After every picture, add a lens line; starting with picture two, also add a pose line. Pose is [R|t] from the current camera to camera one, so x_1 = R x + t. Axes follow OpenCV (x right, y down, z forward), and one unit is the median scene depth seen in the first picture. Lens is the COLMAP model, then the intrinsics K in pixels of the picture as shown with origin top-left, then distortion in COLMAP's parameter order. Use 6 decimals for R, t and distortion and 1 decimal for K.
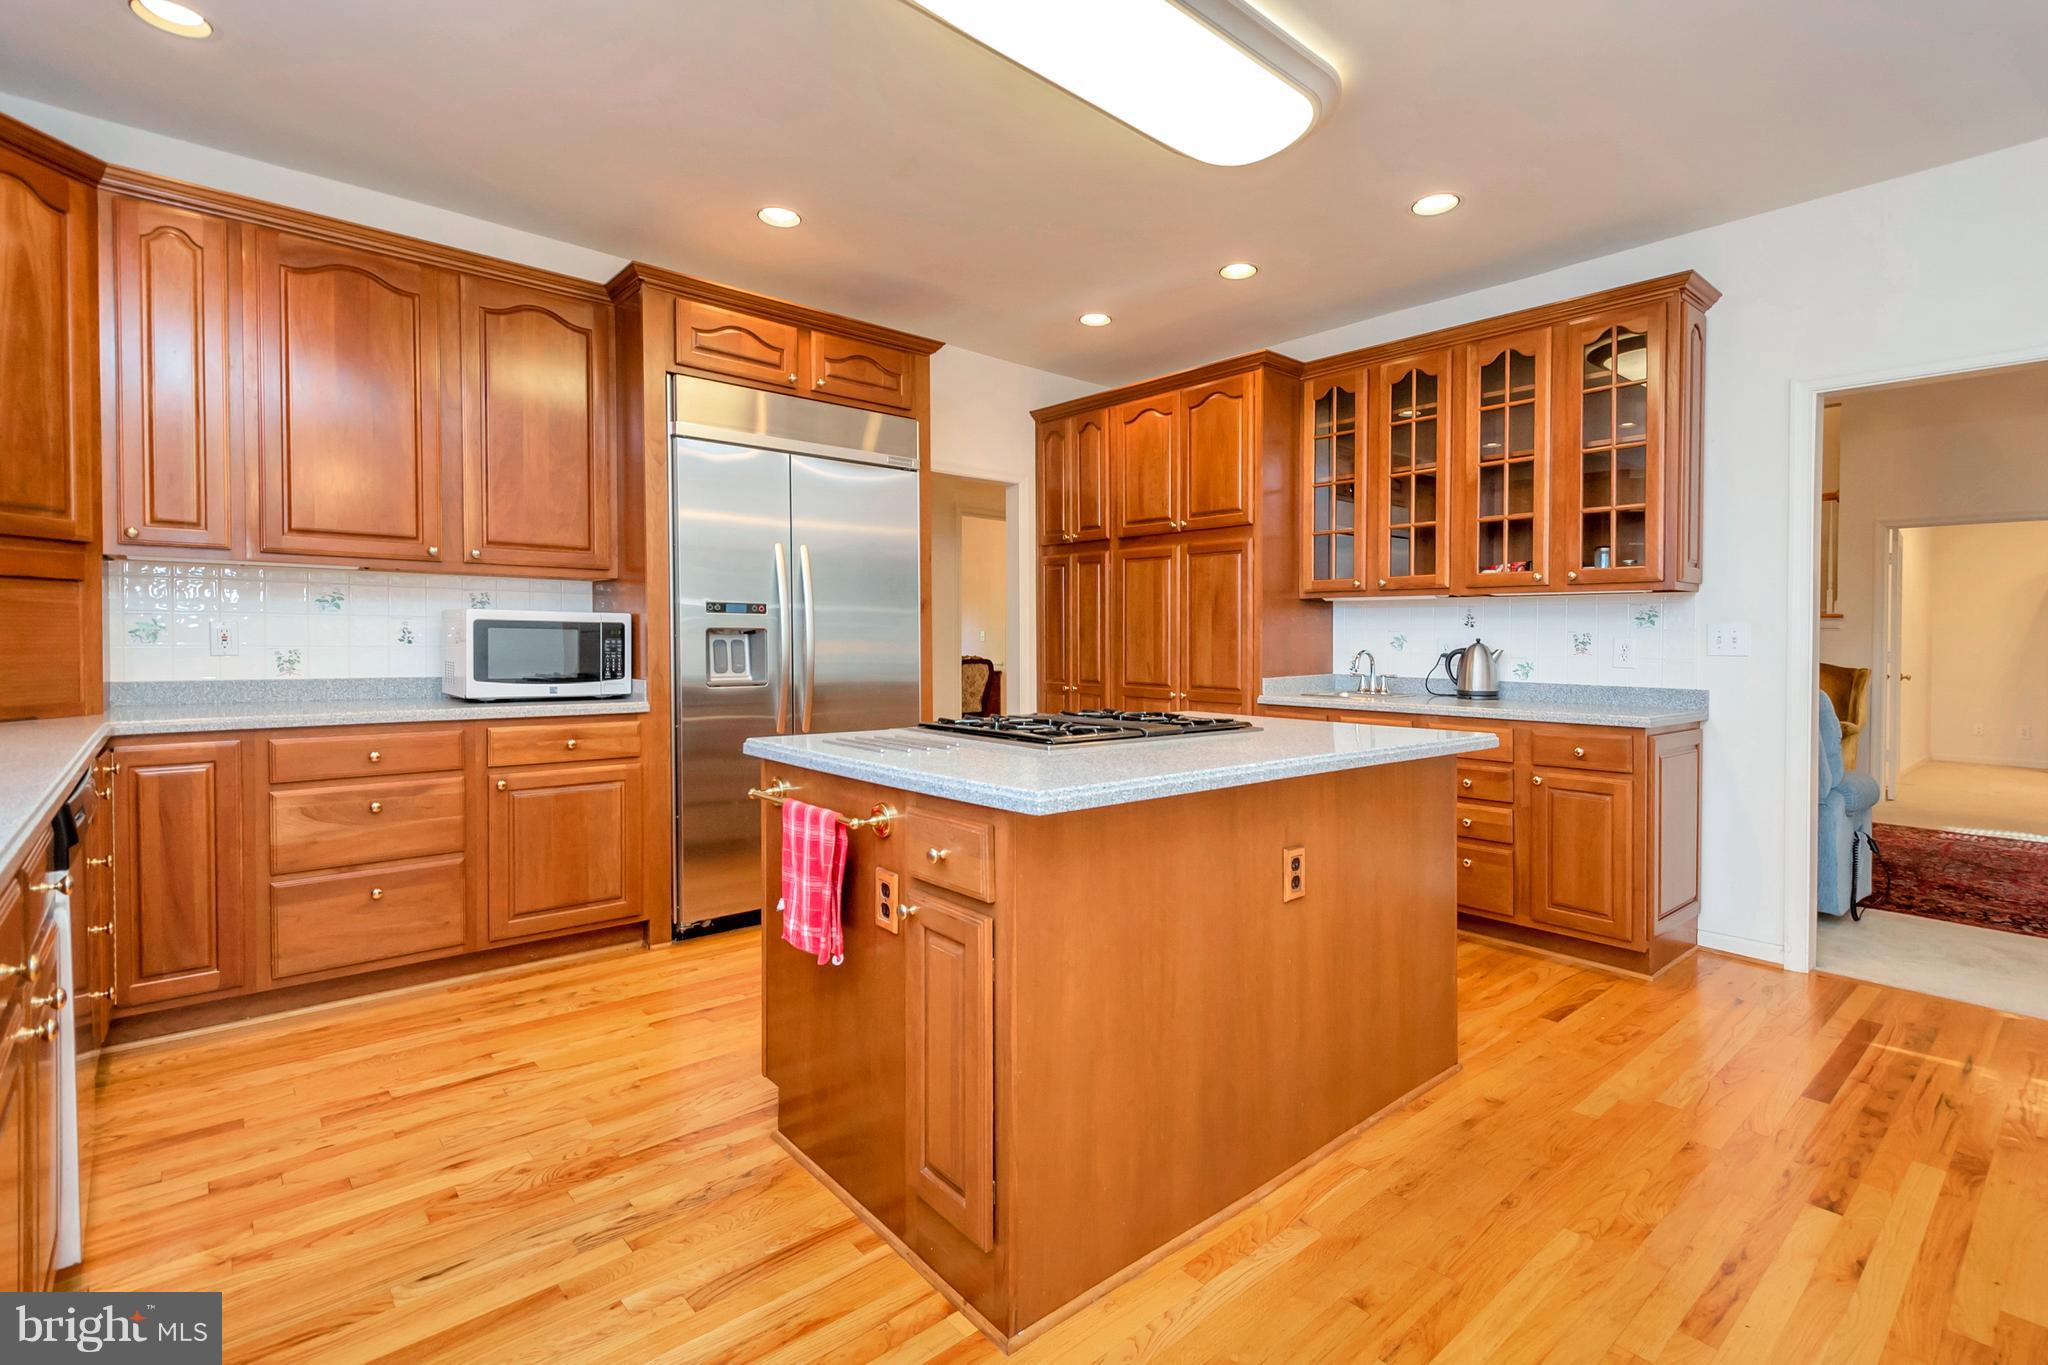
lens RADIAL K [[932.4, 0, 1076.0], [0, 932.4, 665.8], [0, 0, 1]] dist [0.022090, -0.008654]
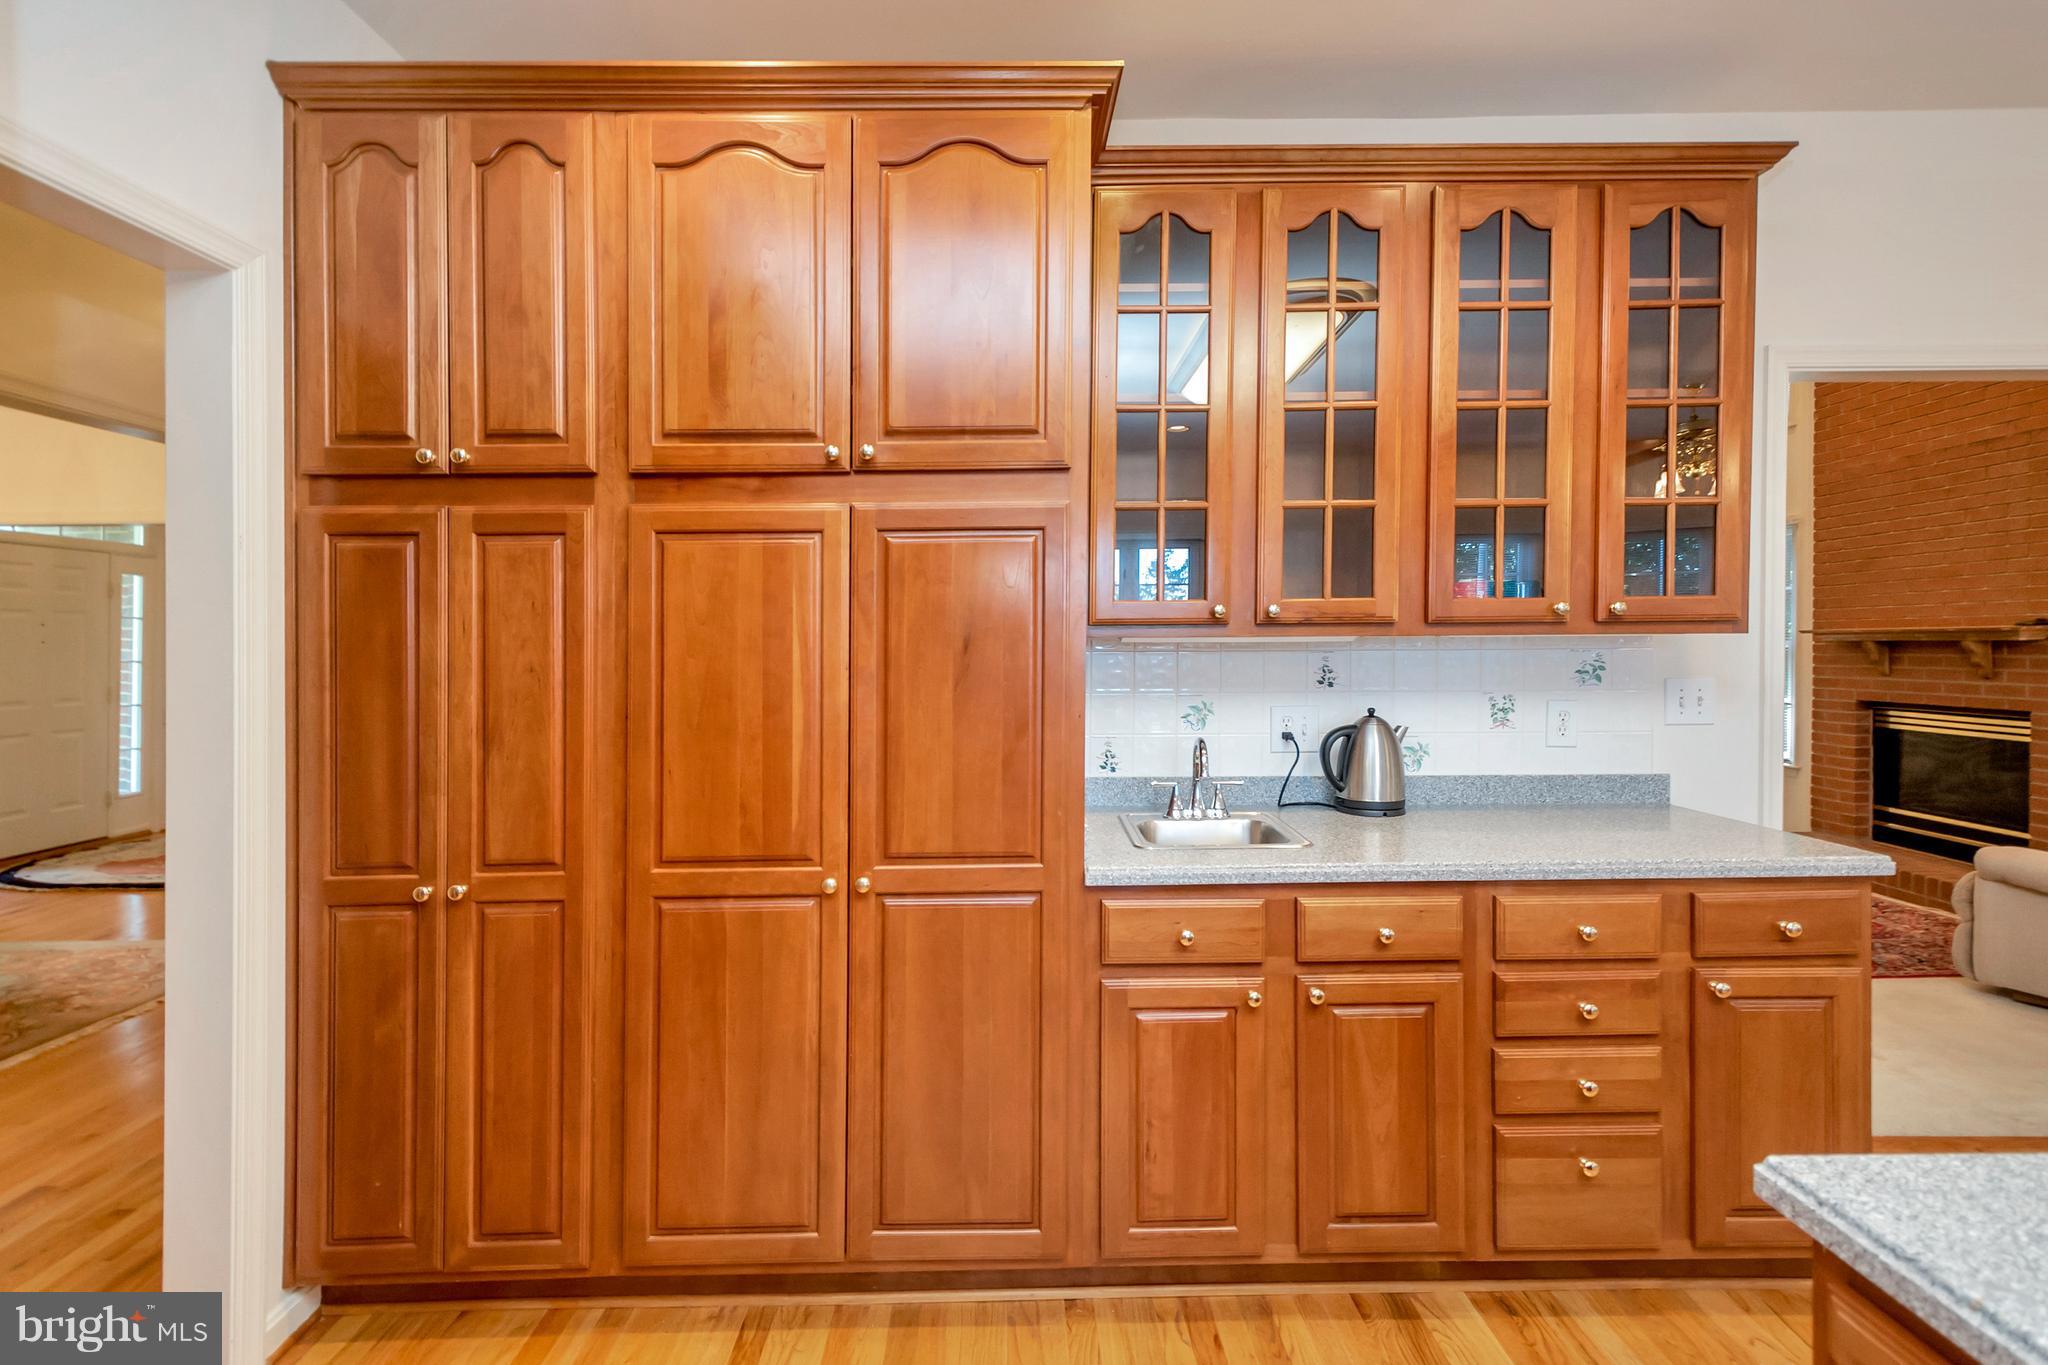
lens RADIAL K [[944.7, 0, 998.9], [0, 944.7, 635.6], [0, 0, 1]] dist [0.011057, -0.000882]
pose [[0.675855, -0.011429, 0.736946, -0.192848], [0.037768, 0.999103, -0.019142, -0.086452], [-0.736066, 0.040771, 0.675681, 0.929967]]
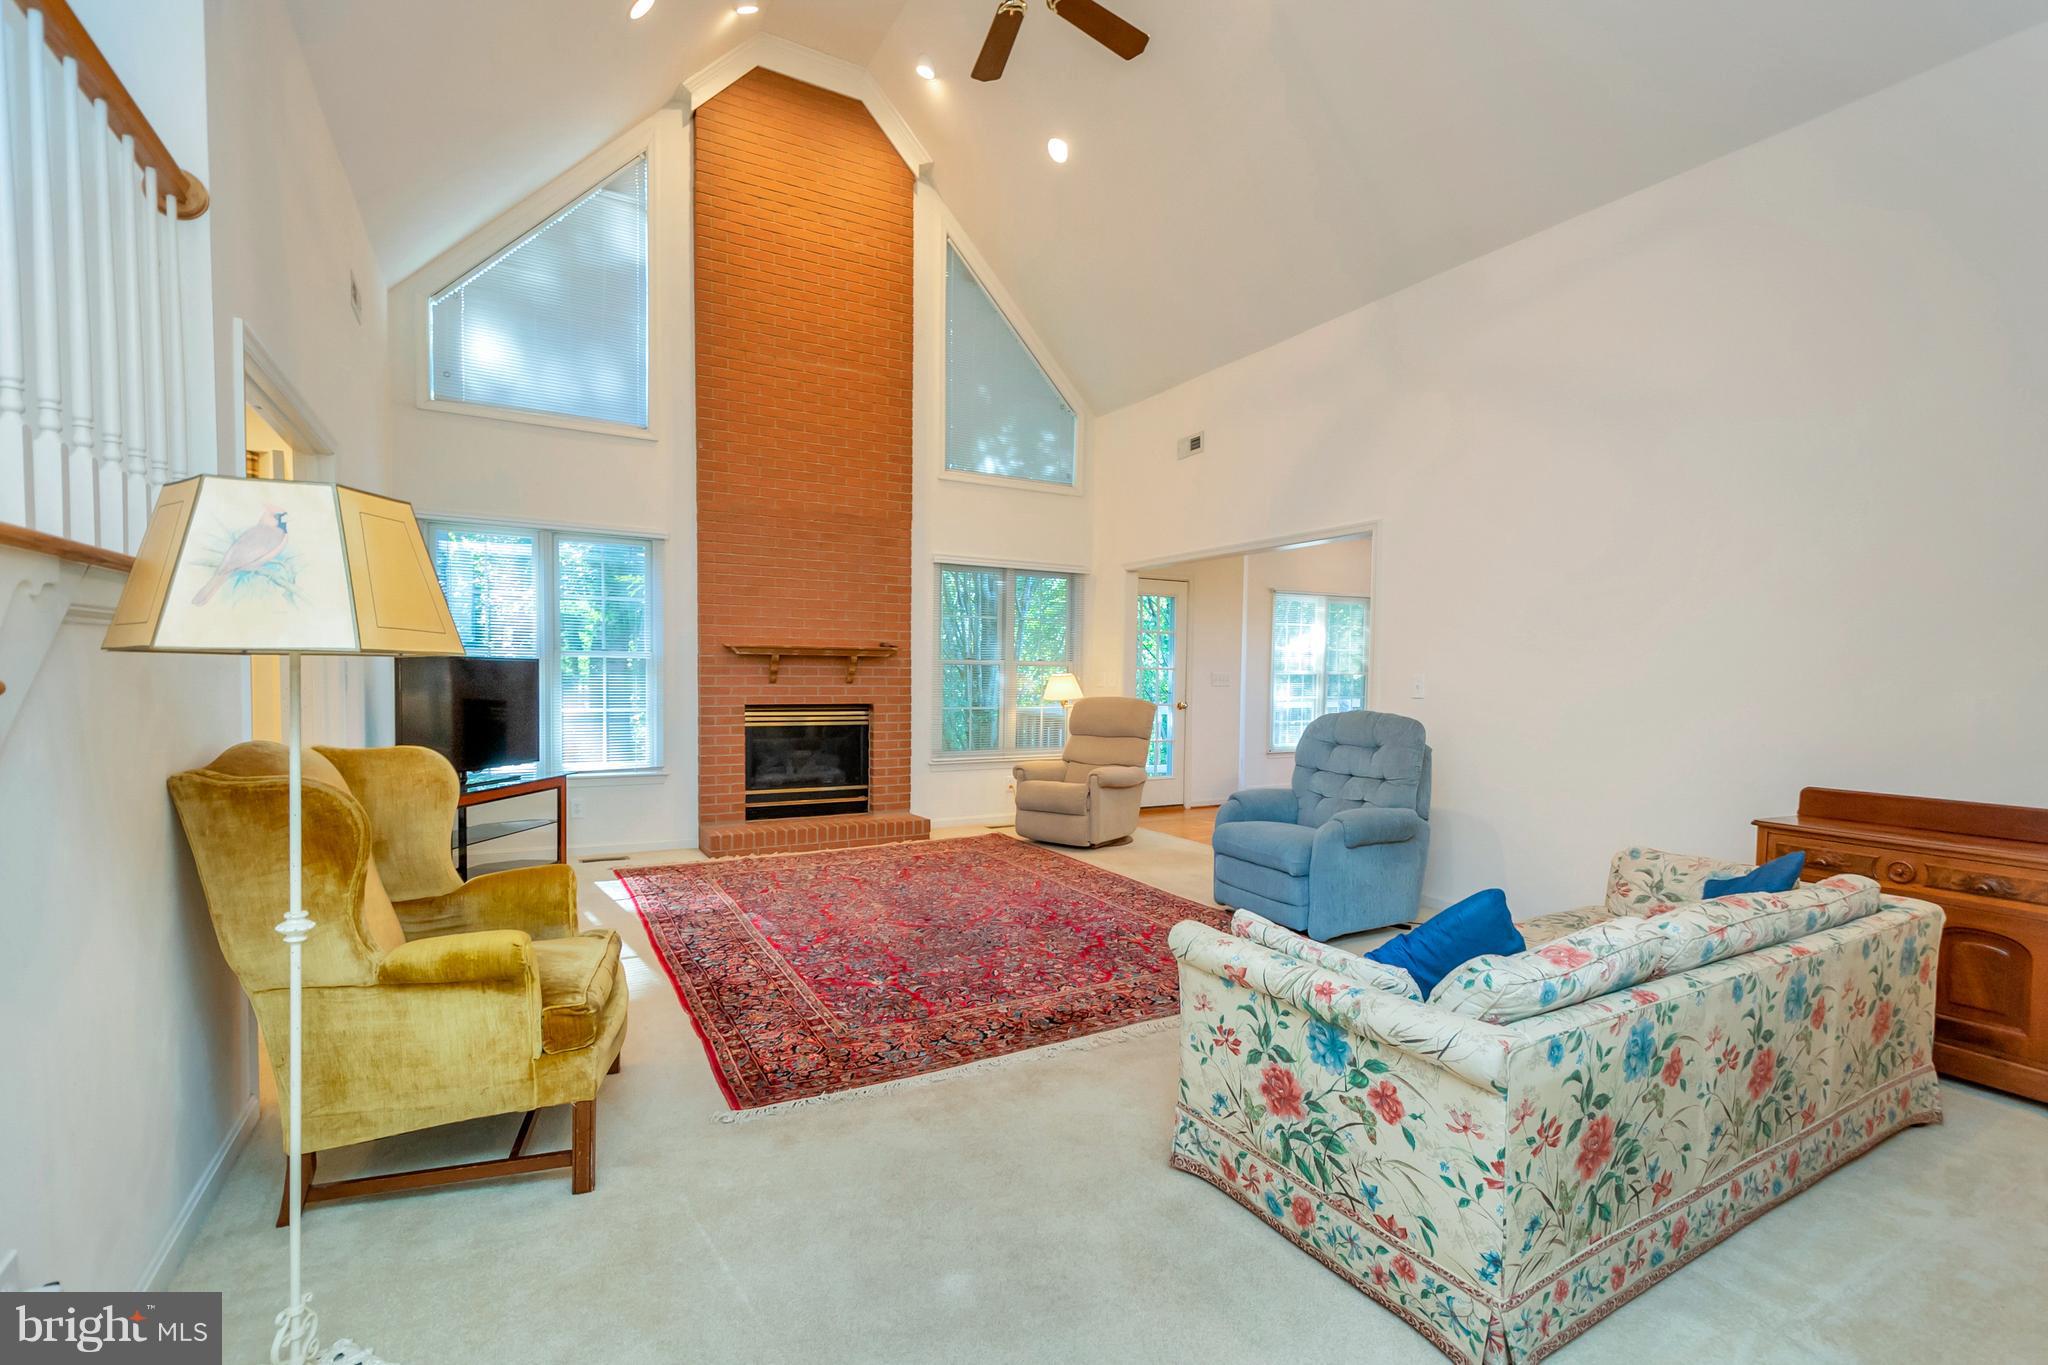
lens RADIAL K [[897.3, 0, 1031.0], [0, 897.3, 701.8], [0, 0, 1]] dist [0.003174, -0.000703]
pose [[-0.975910, -0.038457, 0.214755, 1.066071], [-0.023748, 0.997218, 0.070656, -0.098333], [-0.216875, 0.063854, -0.974109, 2.601296]]
